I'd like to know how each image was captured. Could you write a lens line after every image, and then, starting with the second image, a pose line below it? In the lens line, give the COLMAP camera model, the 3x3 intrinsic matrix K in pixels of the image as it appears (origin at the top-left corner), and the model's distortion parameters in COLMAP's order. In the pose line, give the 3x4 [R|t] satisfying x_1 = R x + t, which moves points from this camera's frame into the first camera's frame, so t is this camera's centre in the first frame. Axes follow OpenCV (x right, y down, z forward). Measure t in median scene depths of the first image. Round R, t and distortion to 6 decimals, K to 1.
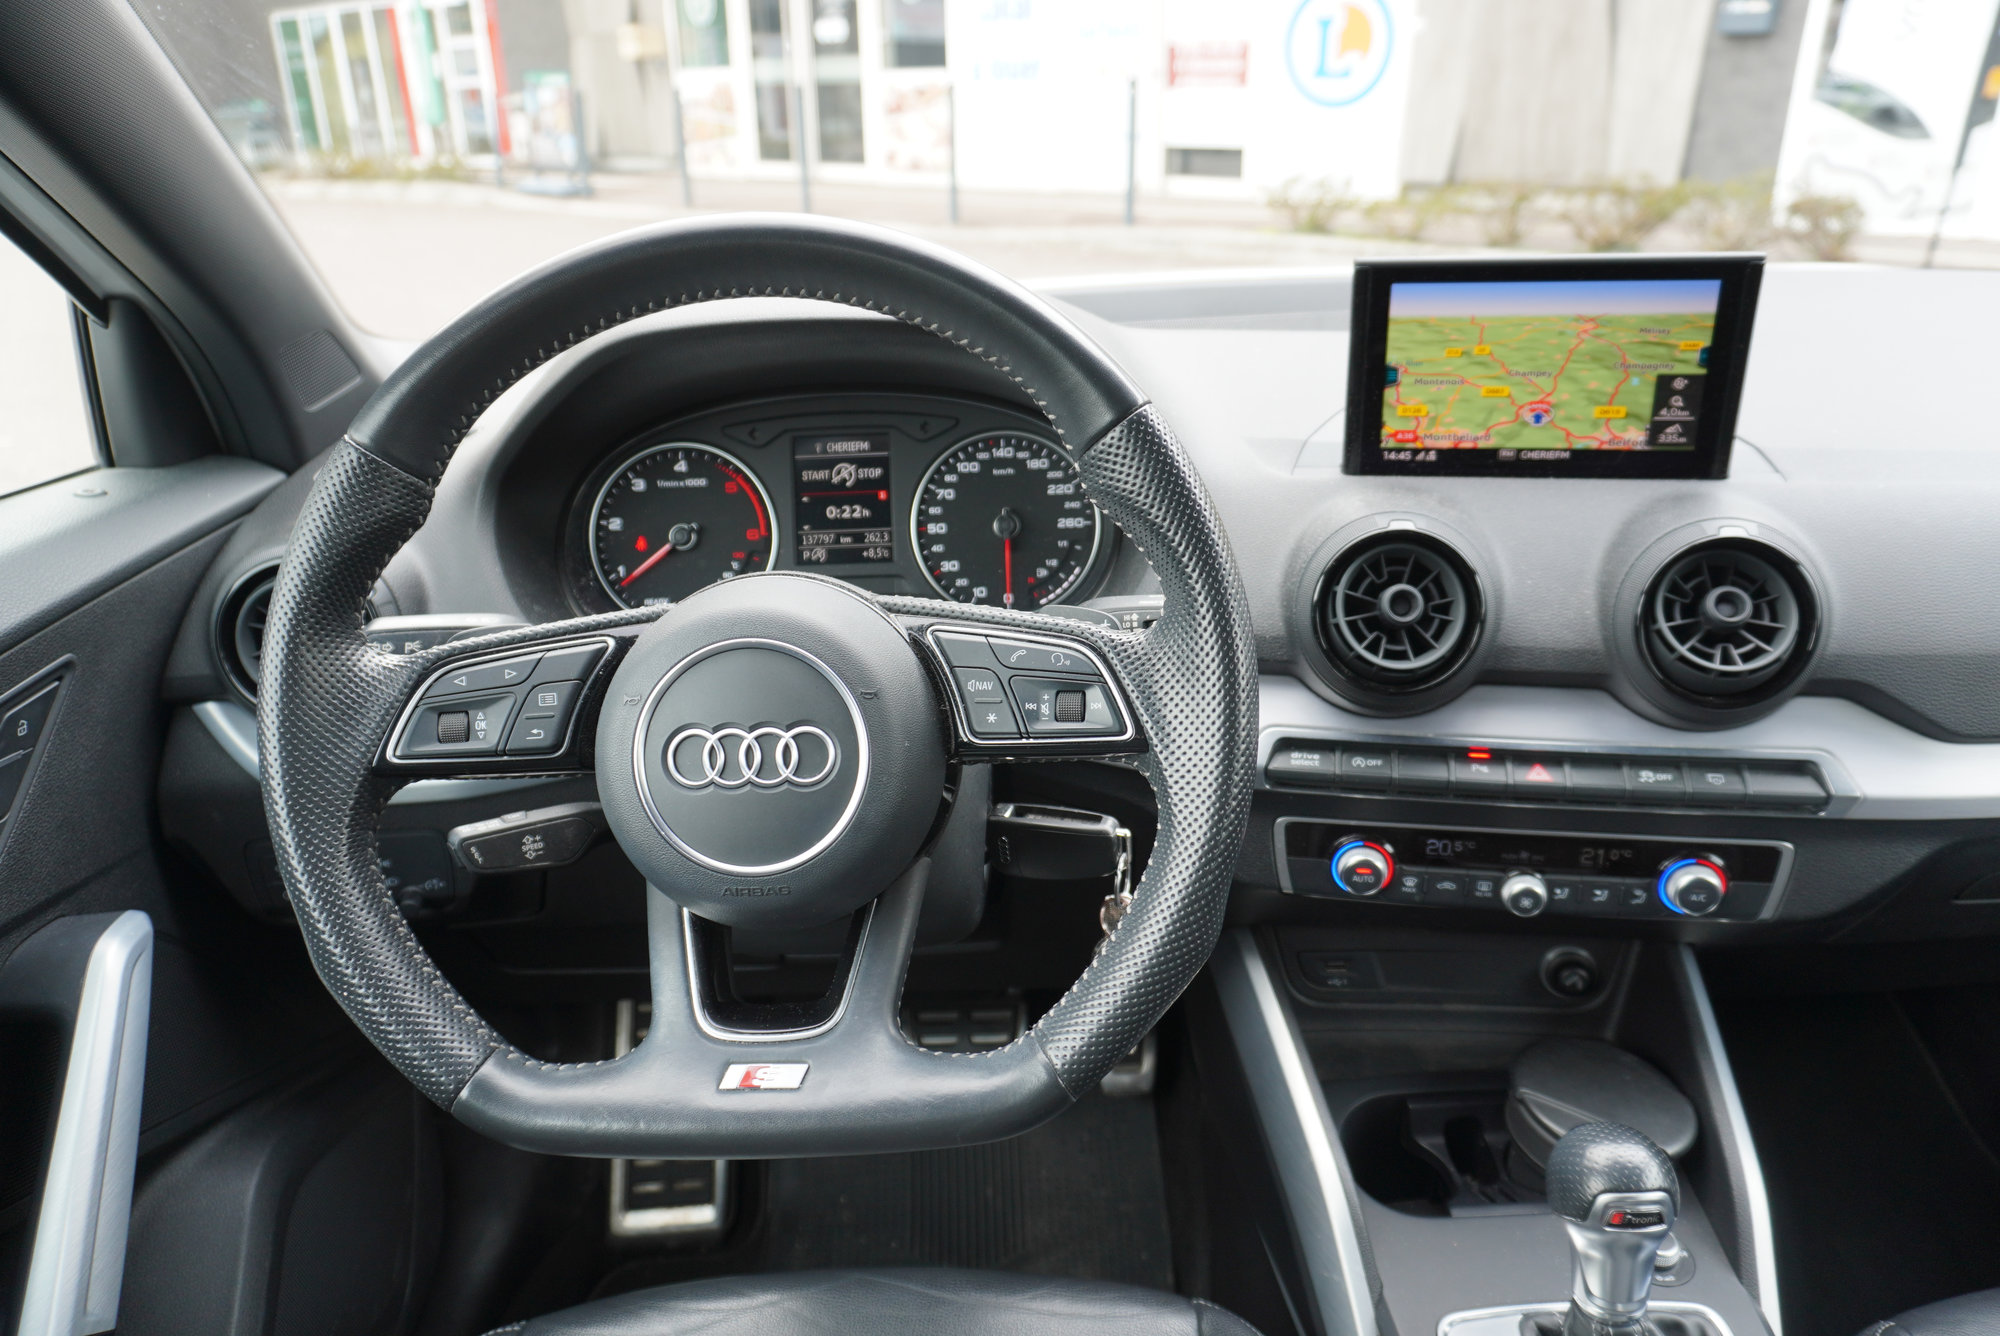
lens RADIAL K [[1347.7, 0, 989.3], [0, 1347.7, 677.4], [0, 0, 1]] dist [-0.044124, 0.030336]
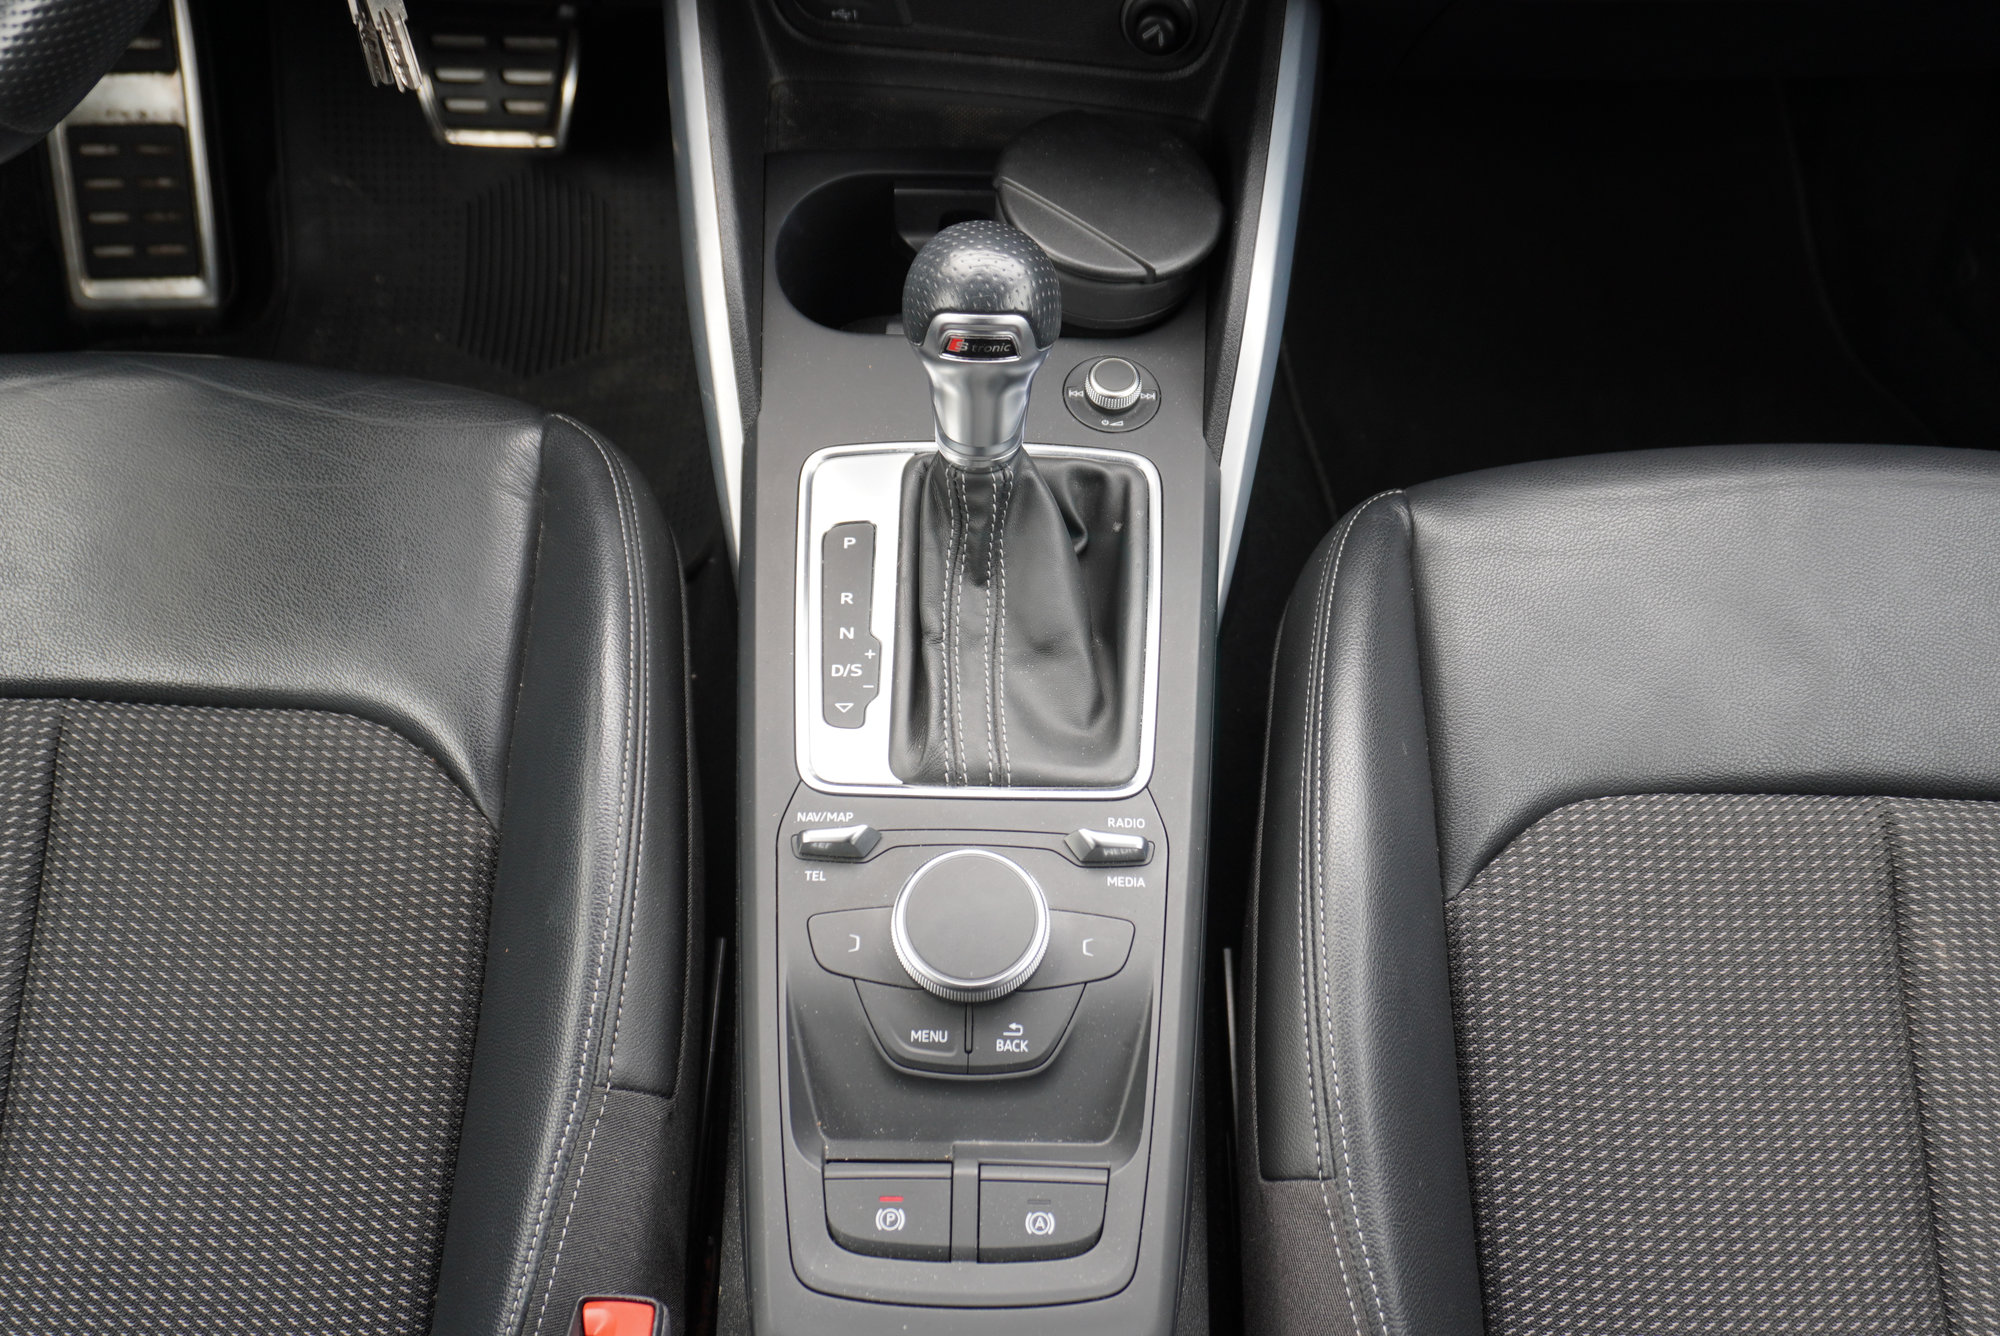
lens RADIAL K [[1702.4, 0, 995.3], [0, 1702.4, 680.1], [0, 0, 1]] dist [-0.009753, 0.008439]
pose [[0.998143, 0.047238, 0.038456, 0.389092], [-0.060636, 0.830601, 0.553558, 0.020810], [-0.005793, -0.554862, 0.831923, 0.068088]]
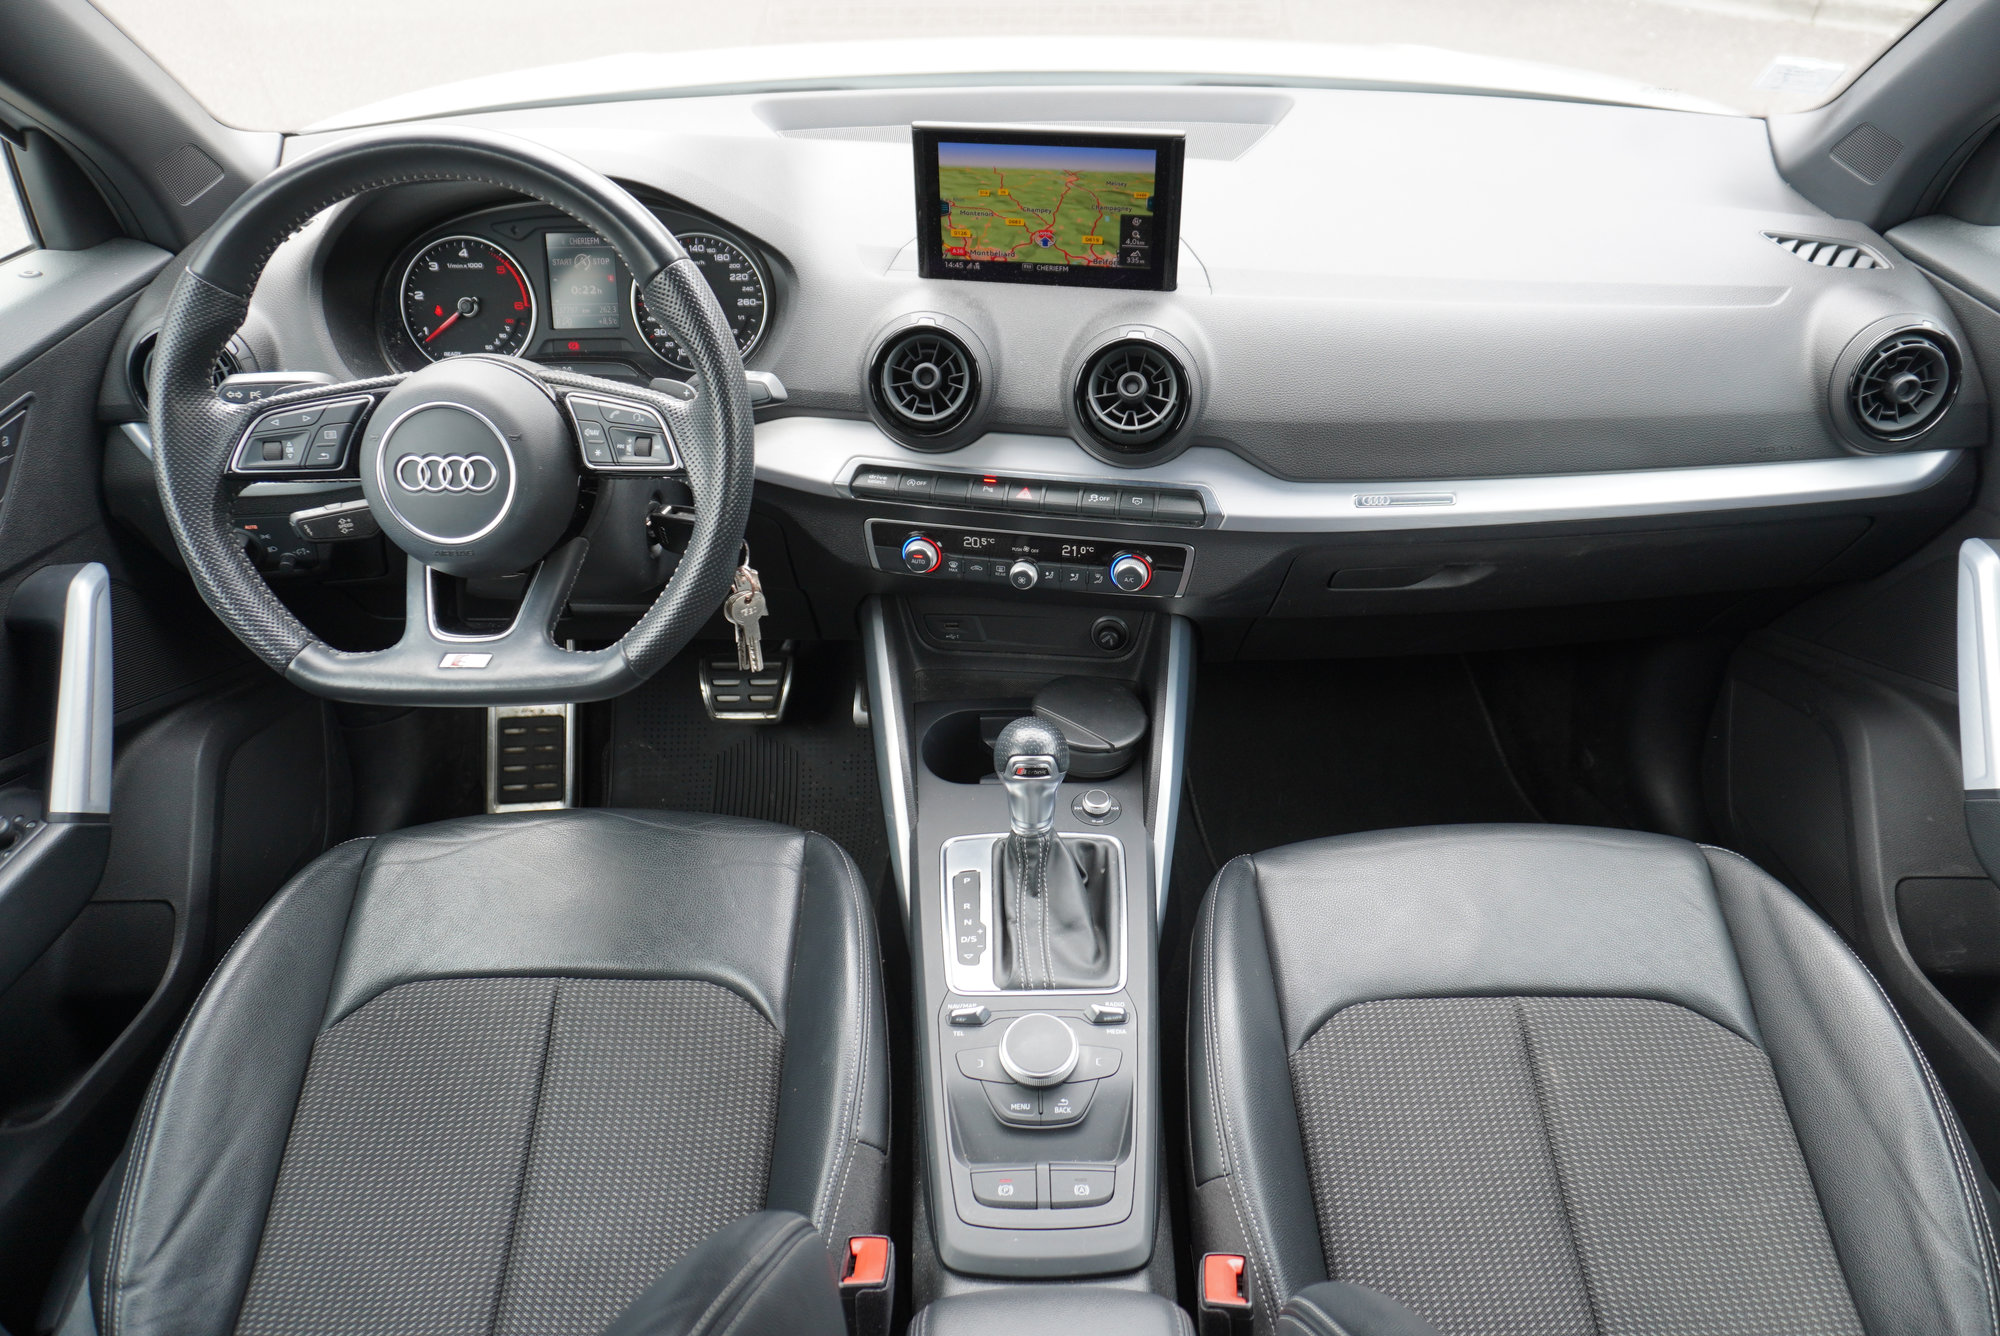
lens RADIAL K [[1347.7, 0, 992.3], [0, 1347.7, 681.4], [0, 0, 1]] dist [-0.044124, 0.030336]
pose [[0.999623, 0.024444, 0.012471, 0.345056], [-0.026602, 0.974734, 0.221780, -0.053917], [-0.006735, -0.222028, 0.975017, -0.488434]]
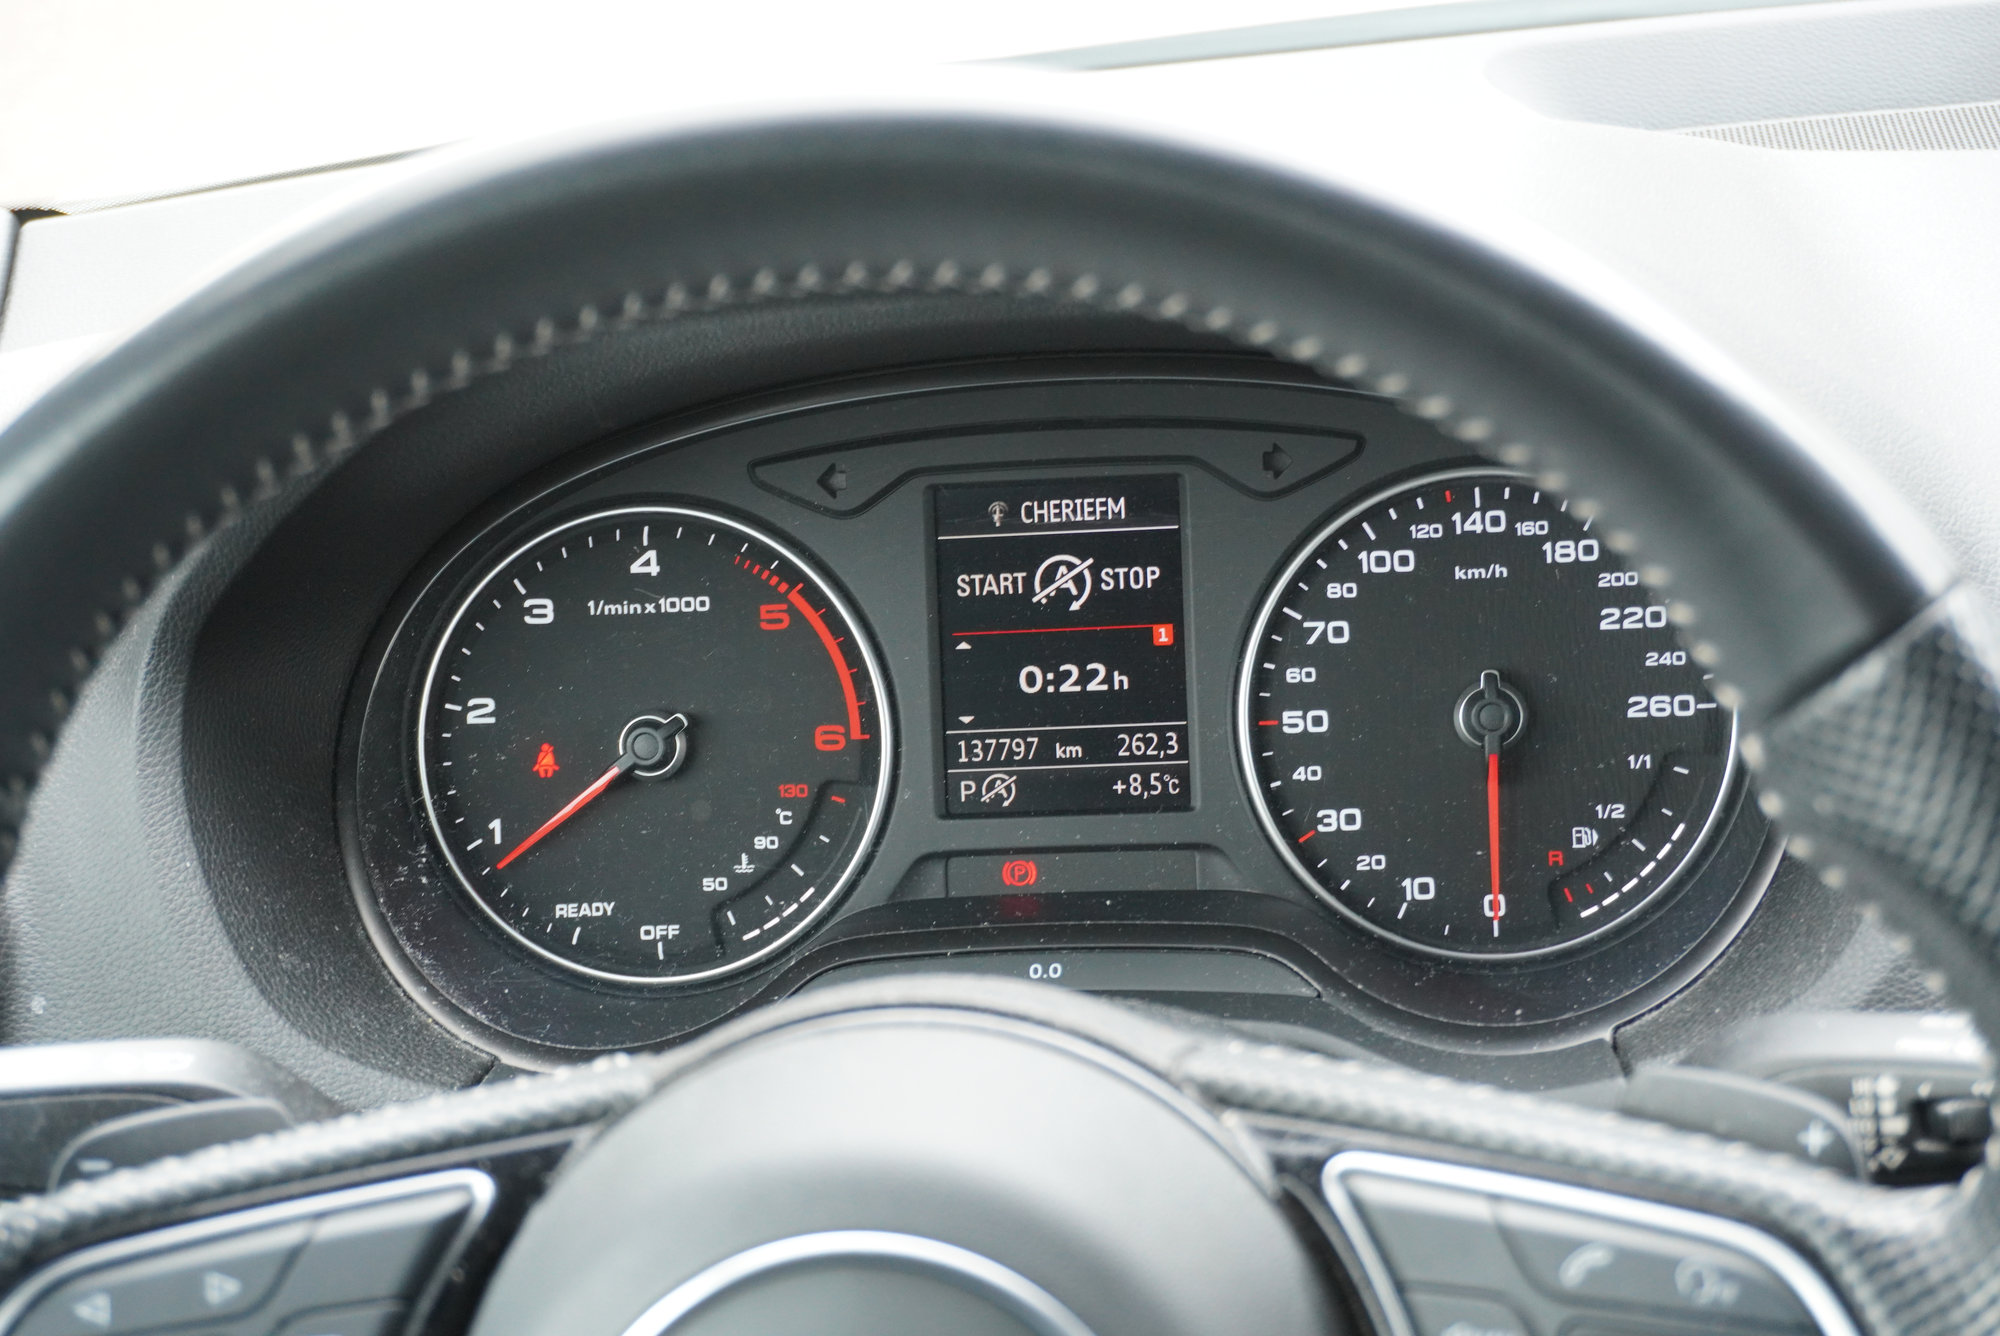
lens RADIAL K [[3253.5, 0, 990.9], [0, 3253.5, 689.4], [0, 0, 1]] dist [-0.008244, 0.000000]
pose [[0.994077, -0.003812, -0.108614, -0.031007], [0.001139, 0.999695, -0.024667, -0.110177], [0.108675, 0.024398, 0.993778, 0.081705]]
